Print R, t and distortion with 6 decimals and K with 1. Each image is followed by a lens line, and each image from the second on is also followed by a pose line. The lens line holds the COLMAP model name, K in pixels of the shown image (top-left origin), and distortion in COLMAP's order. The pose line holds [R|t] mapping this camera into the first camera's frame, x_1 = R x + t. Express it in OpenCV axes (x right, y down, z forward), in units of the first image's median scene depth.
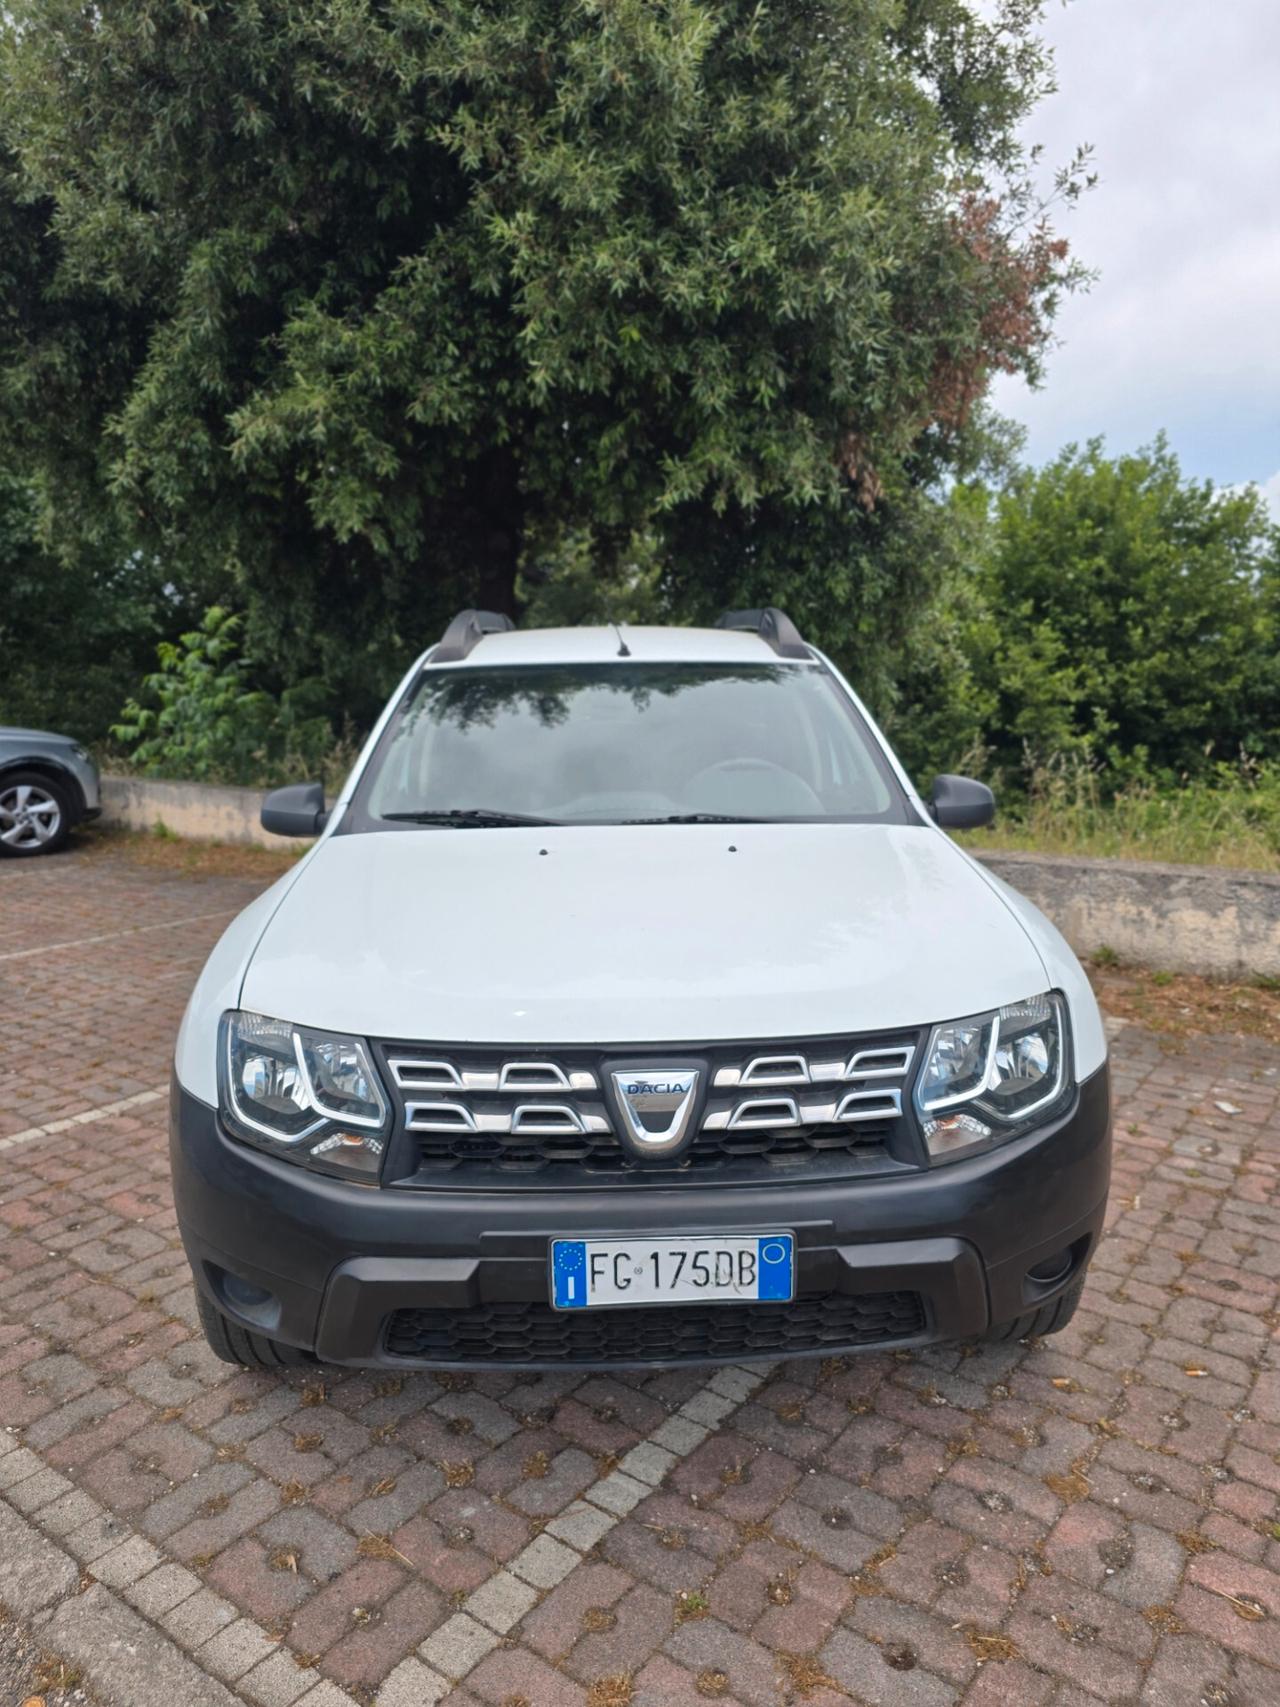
lens RADIAL K [[1160.1, 0, 641.9], [0, 1160.1, 862.9], [0, 0, 1]] dist [0.058808, -0.056148]
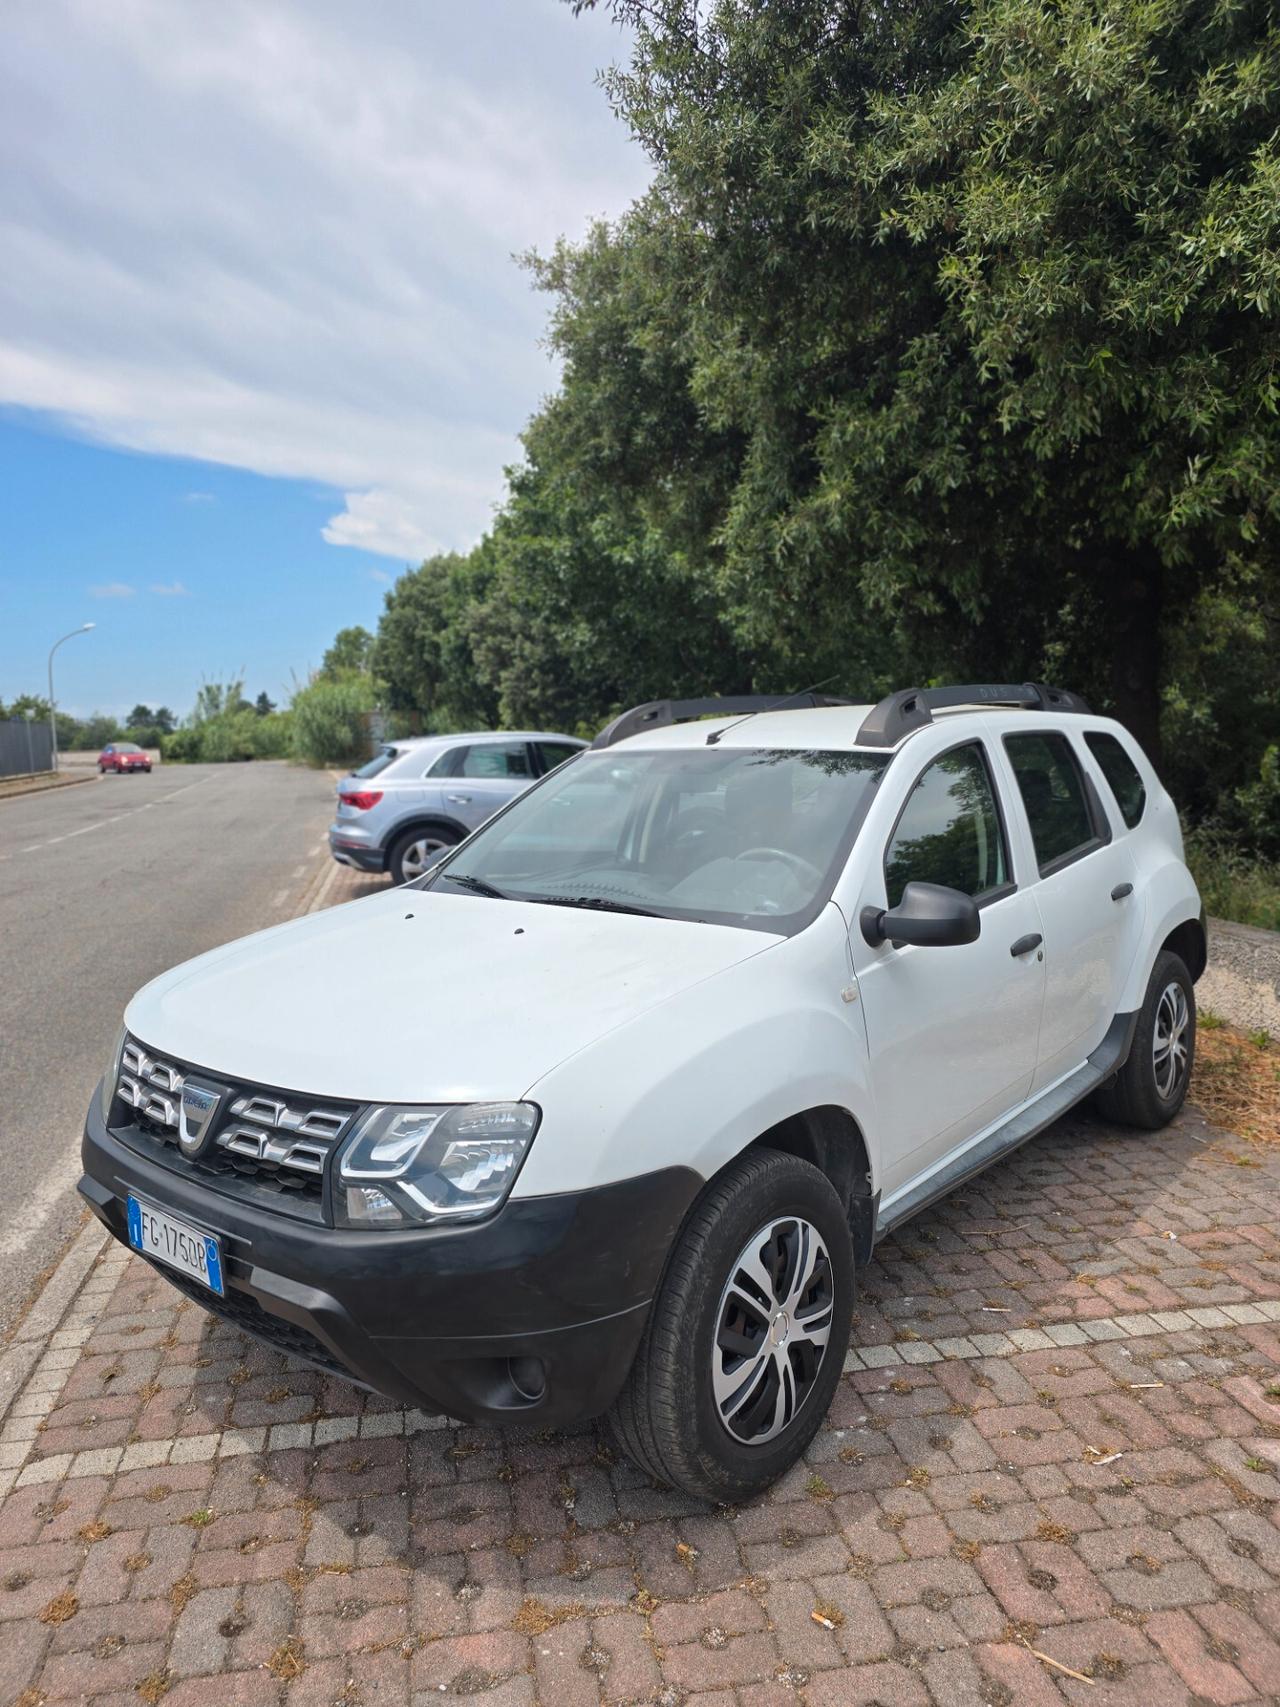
lens RADIAL K [[1144.7, 0, 618.2], [0, 1144.7, 888.4], [0, 0, 1]] dist [0.060240, -0.053011]
pose [[0.724563, 0.085633, -0.683868, 1.080733], [-0.099404, 0.994861, 0.019257, -0.100441], [0.682002, 0.054026, 0.729352, 0.335379]]
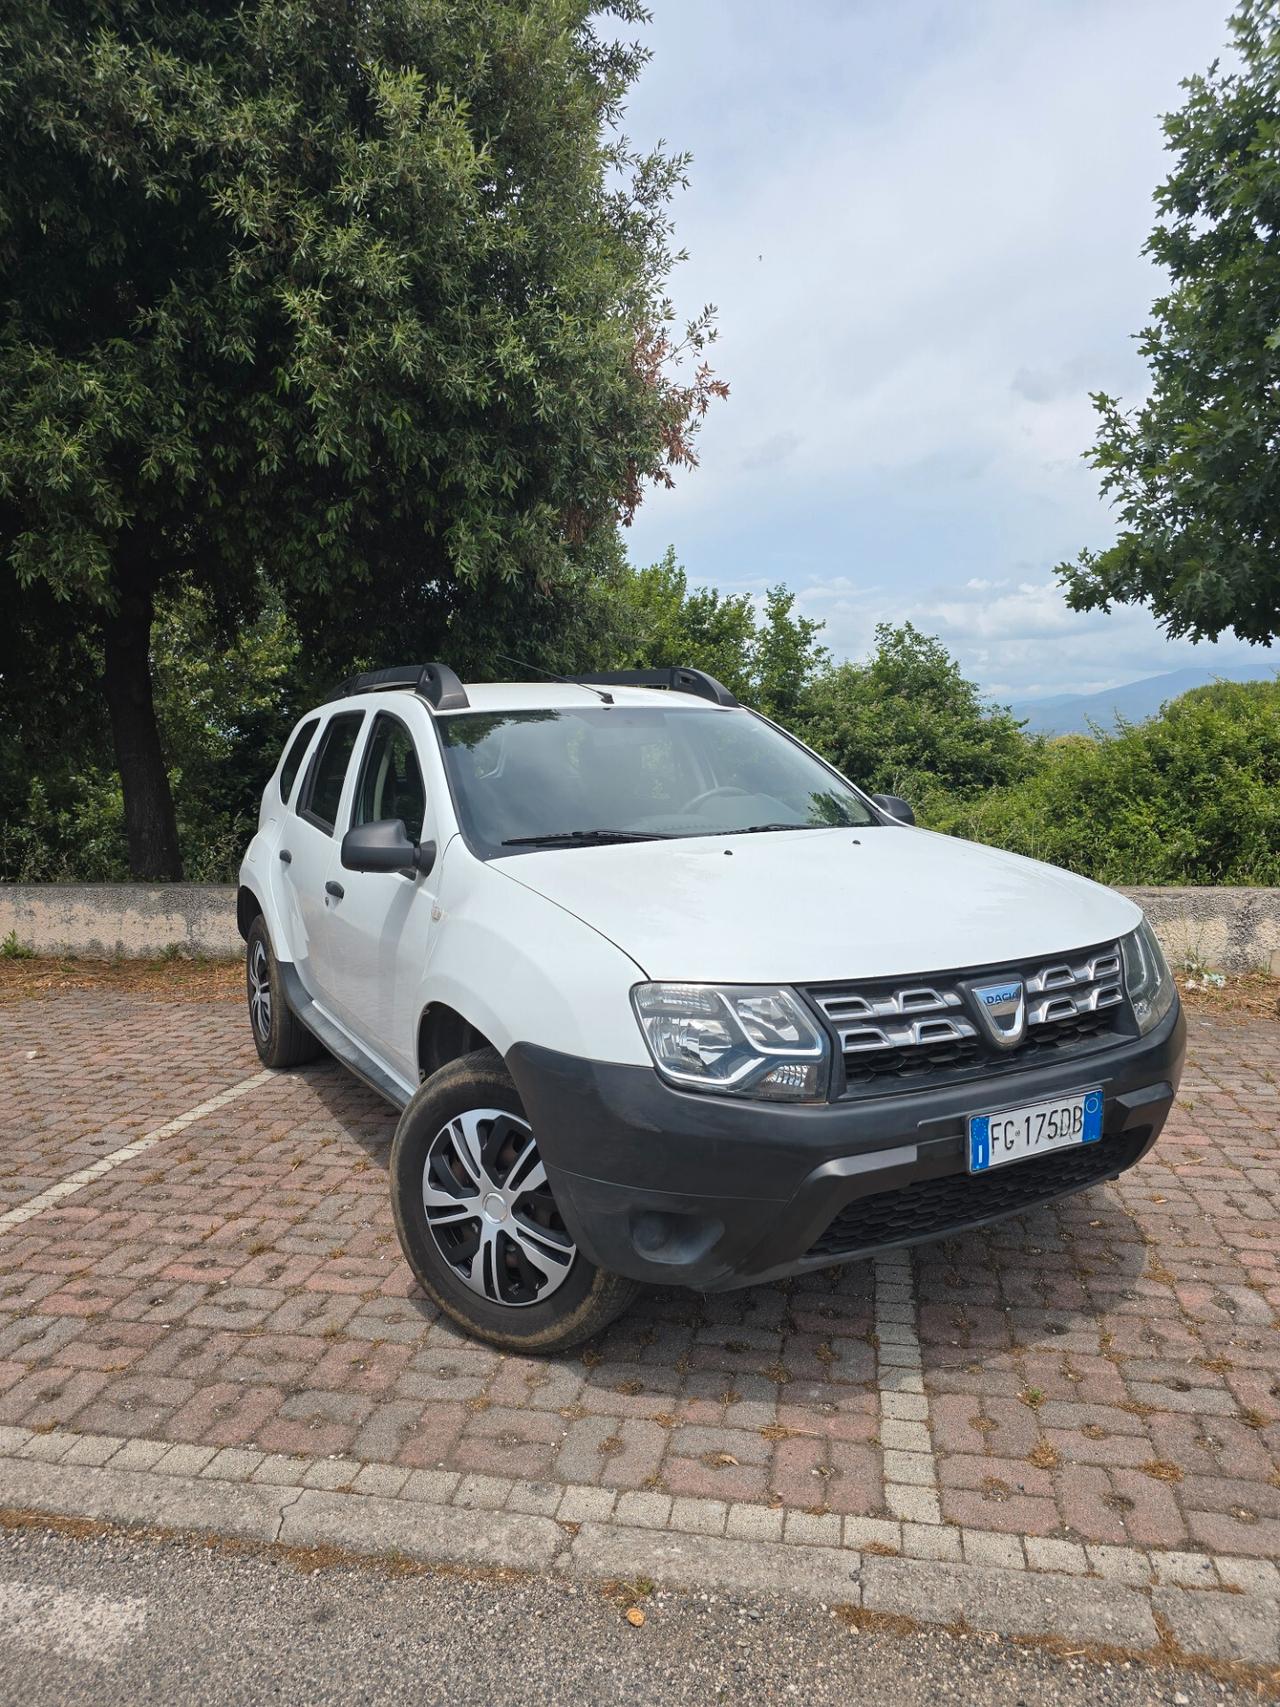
lens RADIAL K [[1143.1, 0, 640.4], [0, 1143.1, 885.4], [0, 0, 1]] dist [0.061914, -0.054478]
pose [[0.904014, -0.058276, 0.423512, -0.801361], [0.081038, 0.996064, -0.035920, 0.071059], [-0.419751, 0.066793, 0.905178, -0.017625]]
